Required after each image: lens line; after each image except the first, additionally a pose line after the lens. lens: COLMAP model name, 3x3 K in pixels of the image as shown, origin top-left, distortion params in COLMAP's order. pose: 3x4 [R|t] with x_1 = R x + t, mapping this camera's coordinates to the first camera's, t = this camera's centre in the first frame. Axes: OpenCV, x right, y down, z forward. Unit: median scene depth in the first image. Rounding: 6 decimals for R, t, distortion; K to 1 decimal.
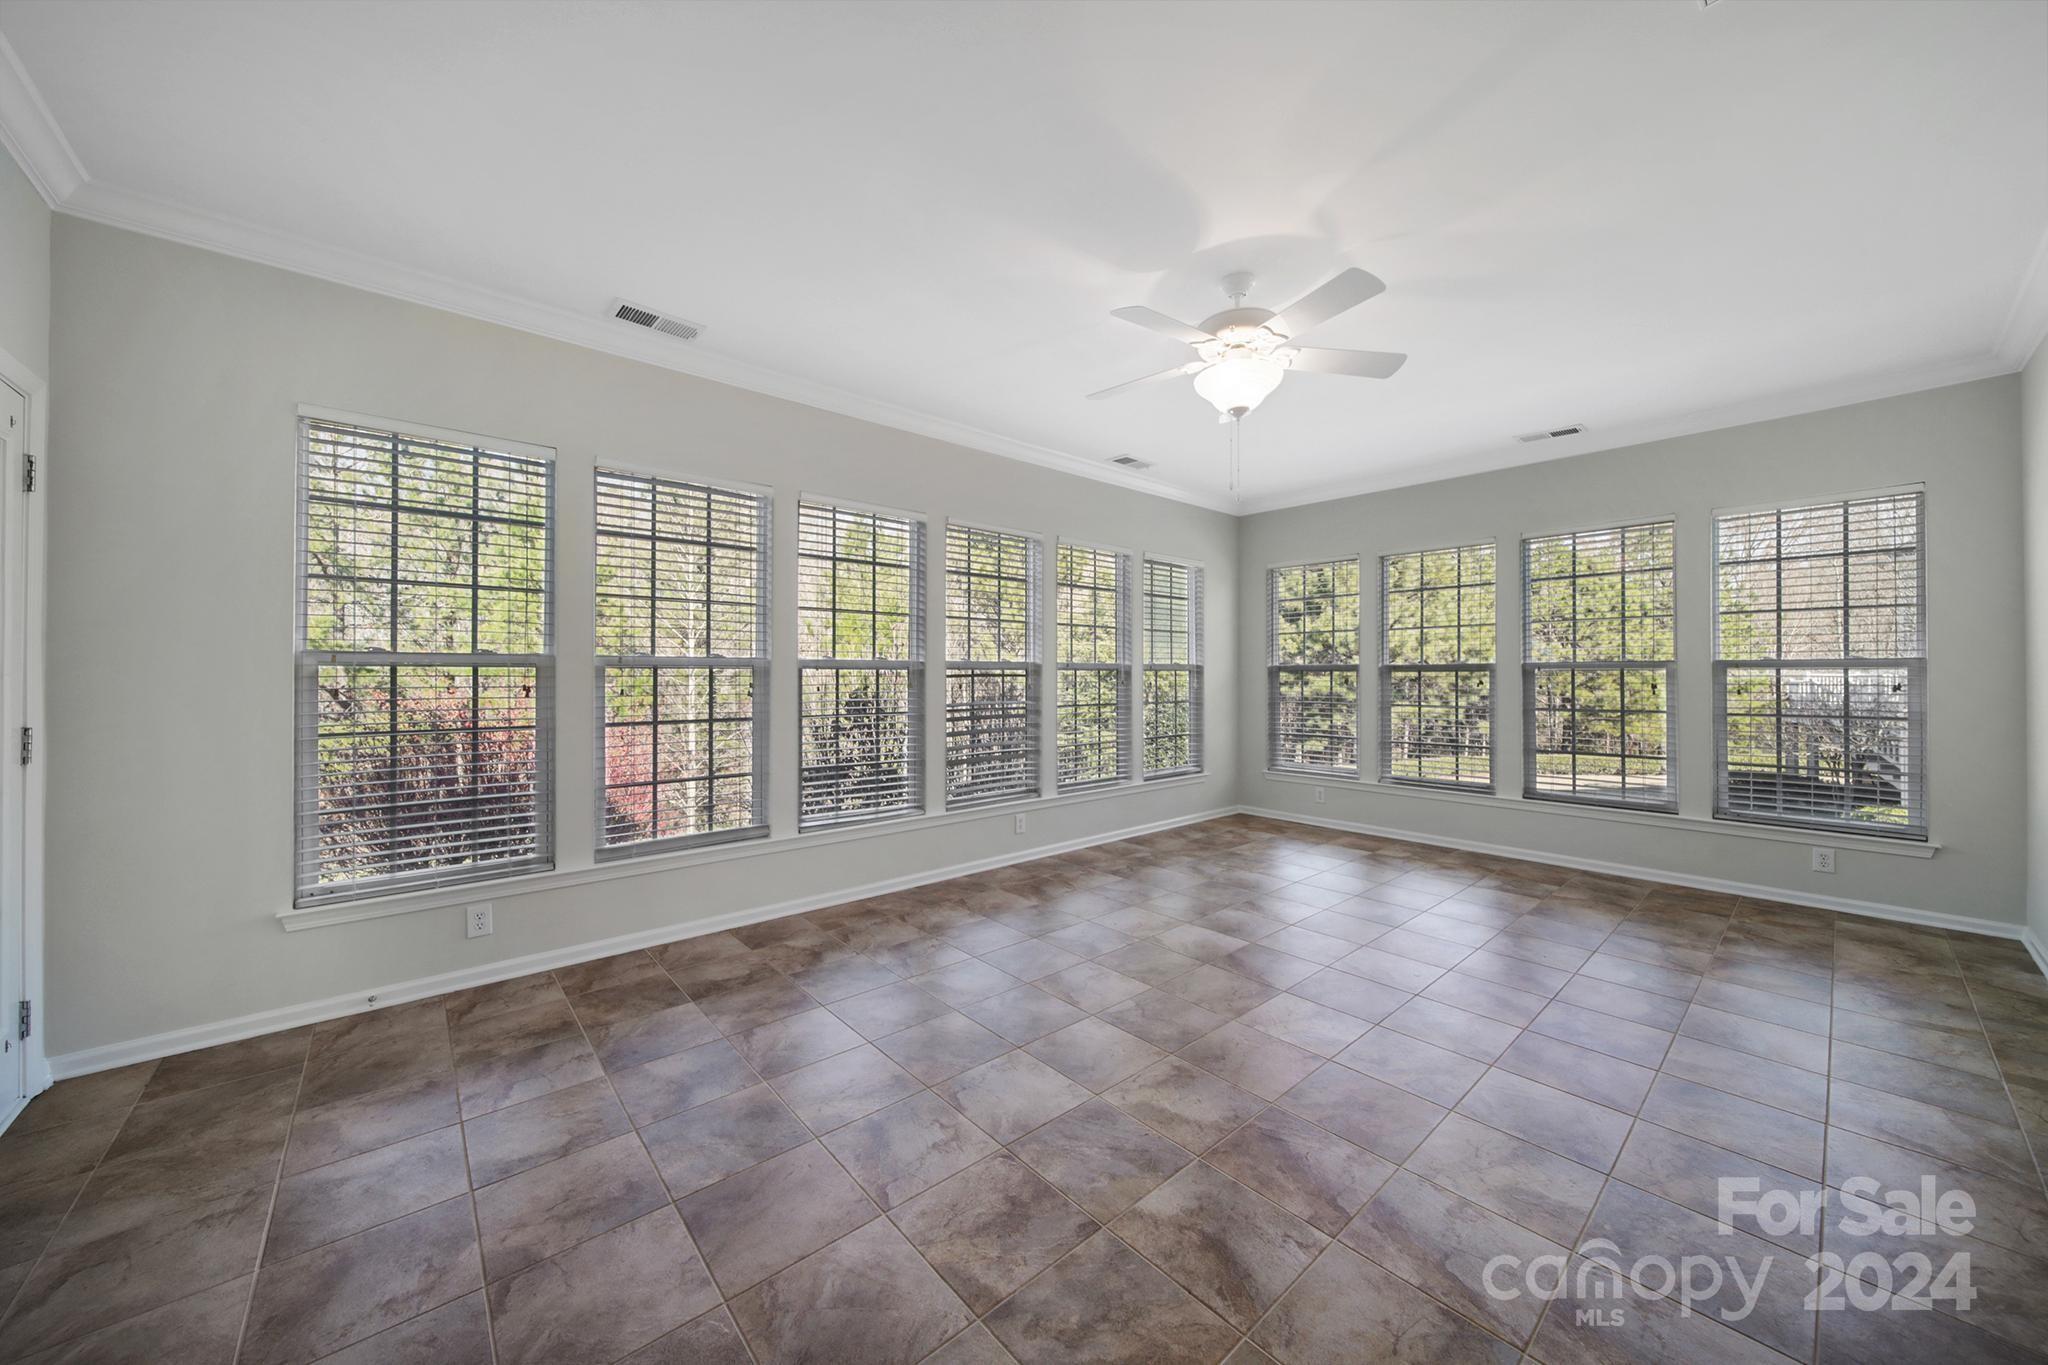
lens RADIAL K [[720.1, 0, 1024.6], [0, 720.1, 668.5], [0, 0, 1]] dist [-0.001718, -0.000181]
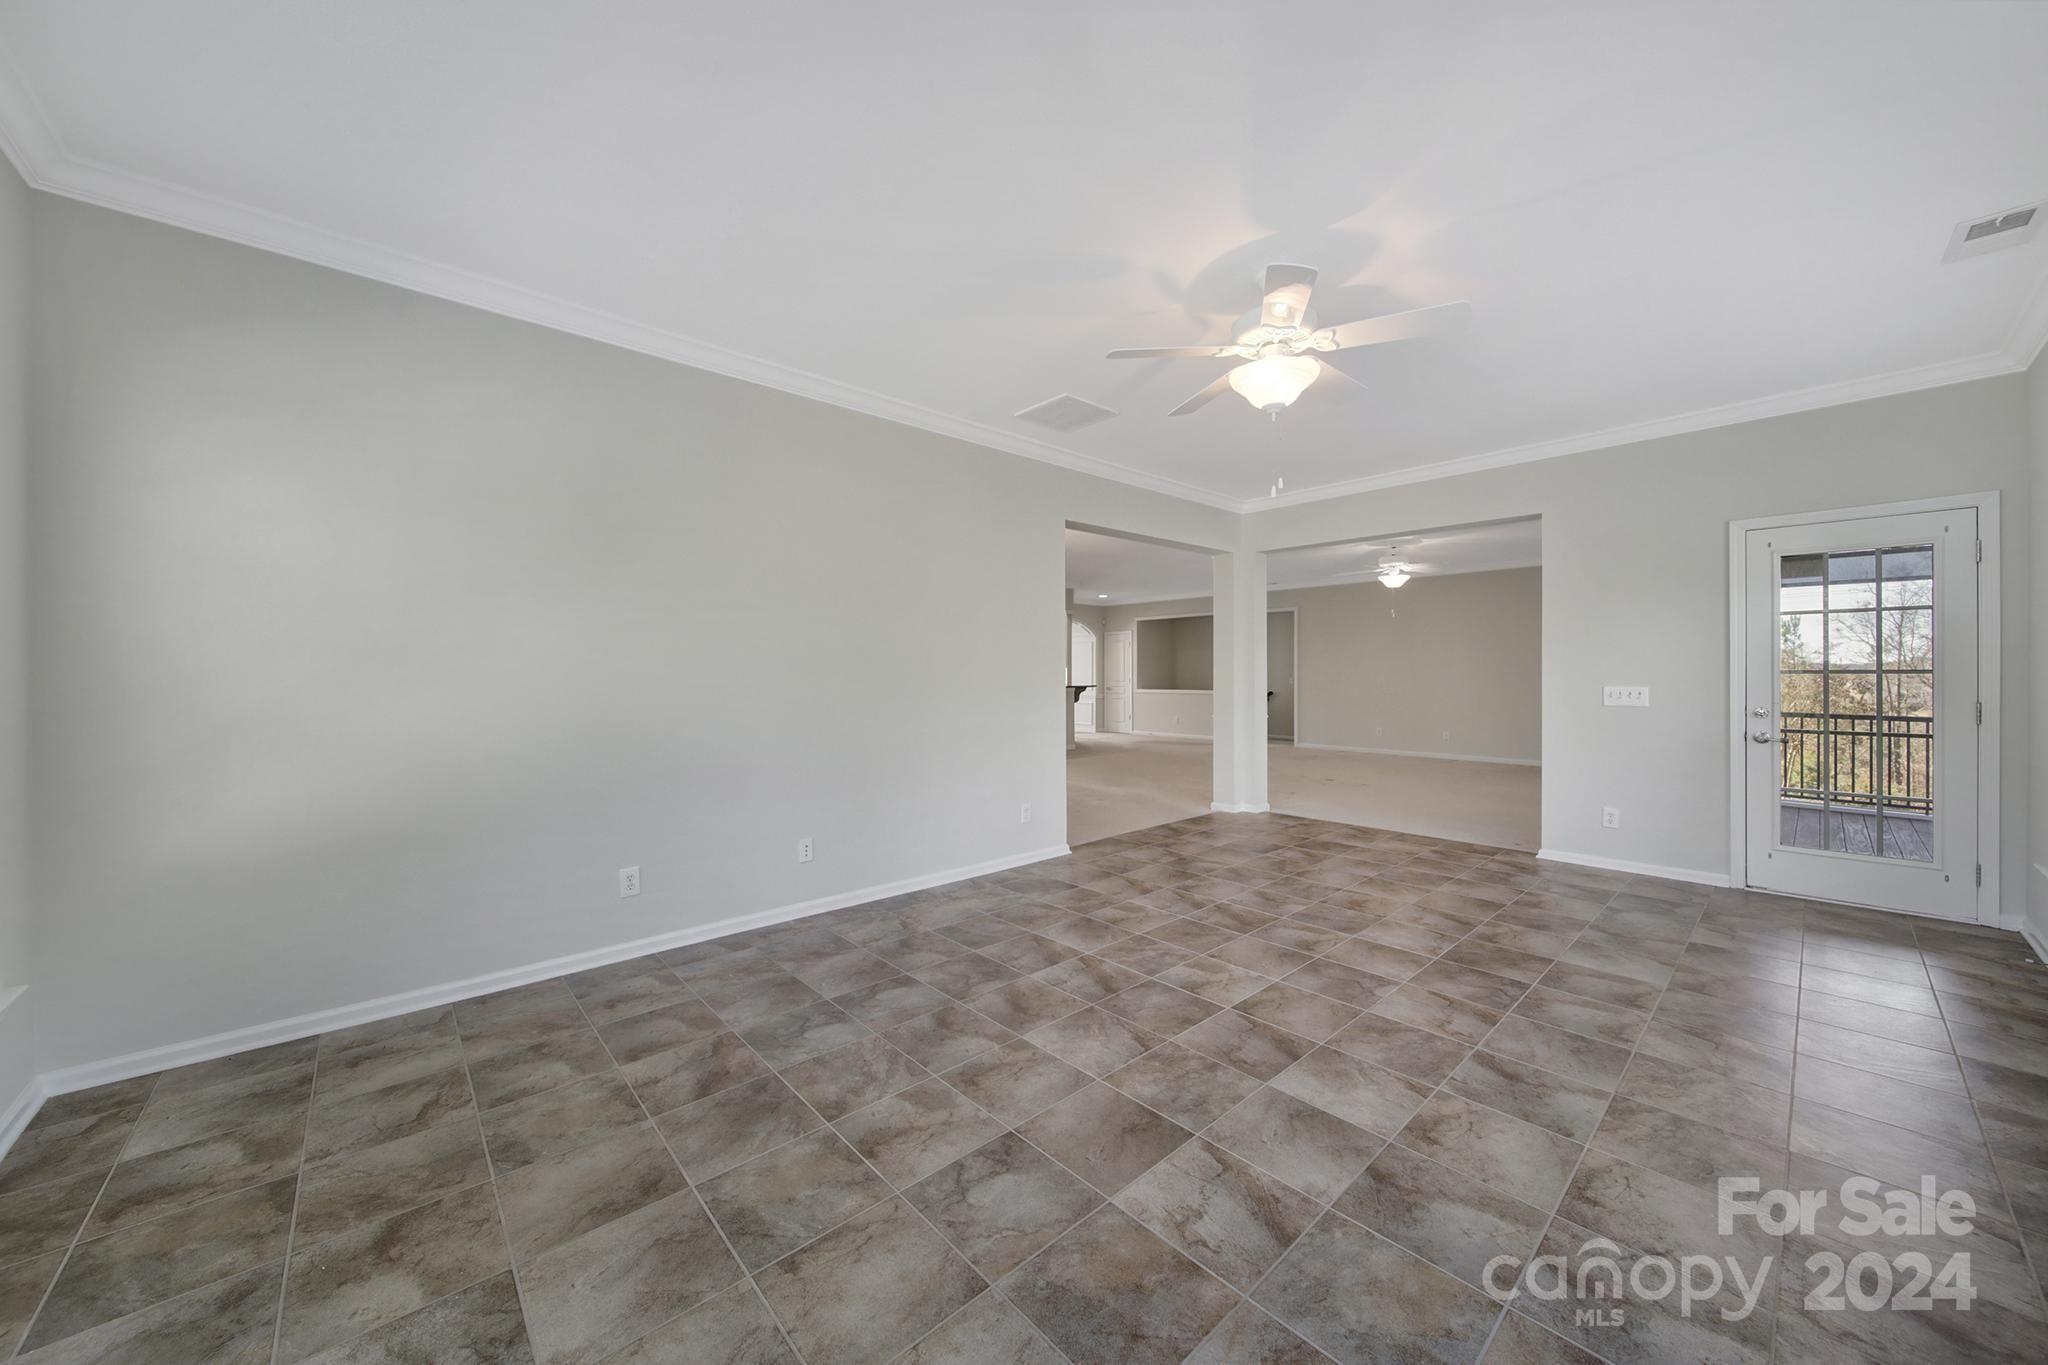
lens RADIAL K [[720.1, 0, 1022.8], [0, 720.1, 684.6], [0, 0, 1]] dist [-0.001718, -0.000181]
pose [[-0.999952, 0.003181, -0.009217, 0.805889], [0.003181, 0.999995, 0.000085, 0.028561], [0.009217, 0.000056, -0.999958, 2.453353]]
